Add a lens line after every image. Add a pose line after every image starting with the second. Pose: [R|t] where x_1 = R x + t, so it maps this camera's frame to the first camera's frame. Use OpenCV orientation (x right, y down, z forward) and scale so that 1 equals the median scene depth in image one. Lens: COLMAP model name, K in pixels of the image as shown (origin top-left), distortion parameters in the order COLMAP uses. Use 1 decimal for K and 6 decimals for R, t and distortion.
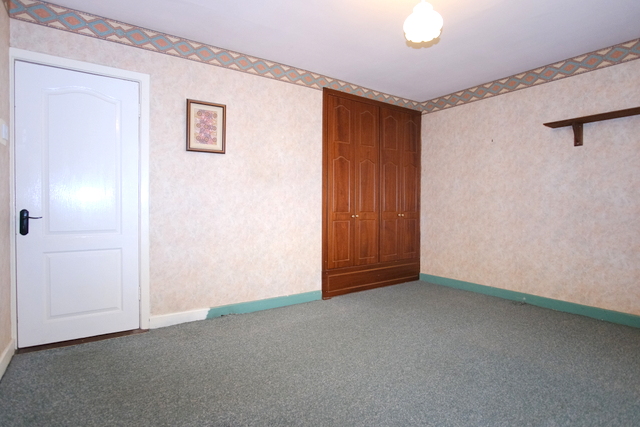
lens RADIAL K [[341.8, 0, 320.7], [0, 341.8, 212.4], [0, 0, 1]] dist [-0.035708, 0.007477]
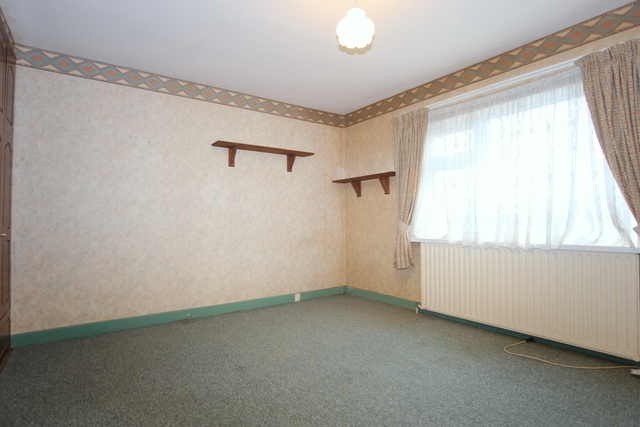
lens RADIAL K [[341.8, 0, 320.3], [0, 341.8, 212.4], [0, 0, 1]] dist [-0.035708, 0.007477]
pose [[-0.023061, 0.020765, 0.999518, -0.399205], [0.023891, 0.999510, -0.020214, -0.006942], [-0.999449, 0.023413, -0.023546, 0.678152]]
